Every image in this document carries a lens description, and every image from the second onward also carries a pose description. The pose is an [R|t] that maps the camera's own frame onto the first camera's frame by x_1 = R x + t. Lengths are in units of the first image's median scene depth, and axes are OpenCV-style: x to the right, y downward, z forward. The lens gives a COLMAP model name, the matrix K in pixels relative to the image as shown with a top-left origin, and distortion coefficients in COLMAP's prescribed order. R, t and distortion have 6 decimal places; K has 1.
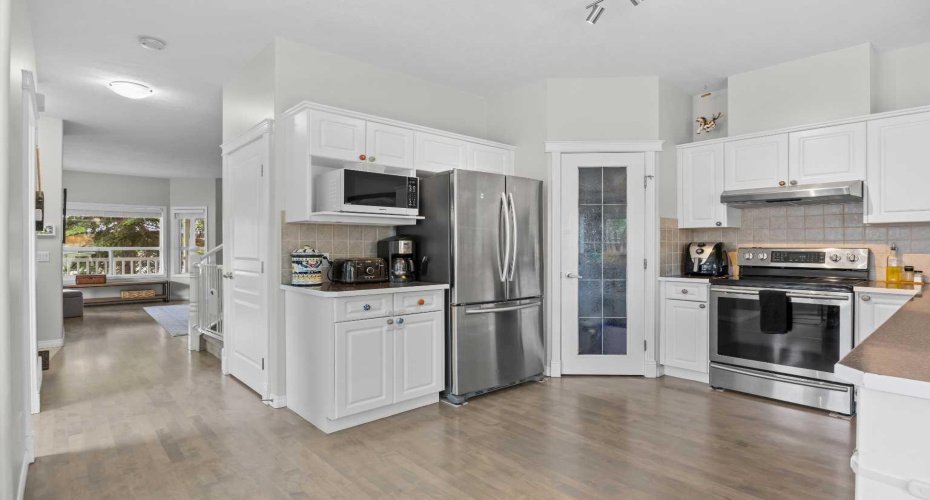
lens RADIAL K [[456.9, 0, 464.8], [0, 456.9, 247.5], [0, 0, 1]] dist [0.001796, 0.000343]
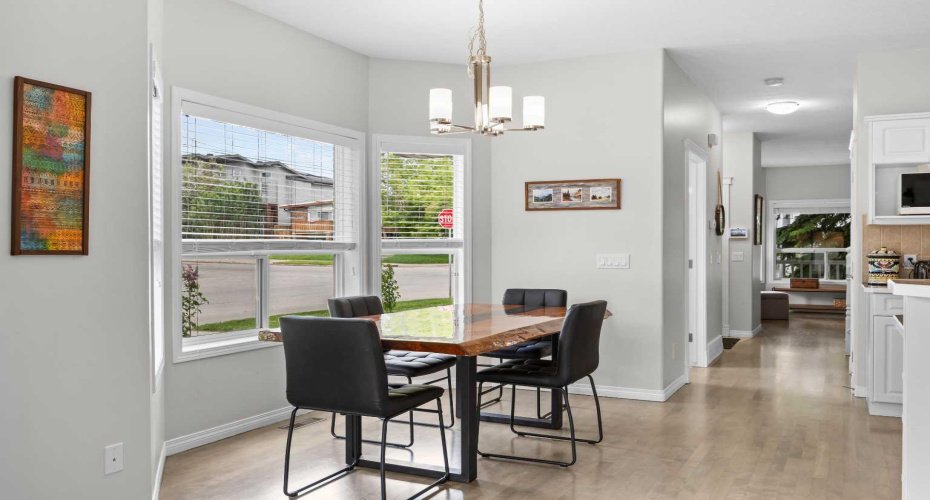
lens RADIAL K [[820.5, 0, 464.8], [0, 820.5, 248.3], [0, 0, 1]] dist [0.003654, 0.001847]
pose [[0.382215, 0.000900, -0.924073, 0.991368], [-0.002651, 0.999996, -0.000123, 0.001417], [0.924070, 0.002497, 0.382216, -0.578710]]
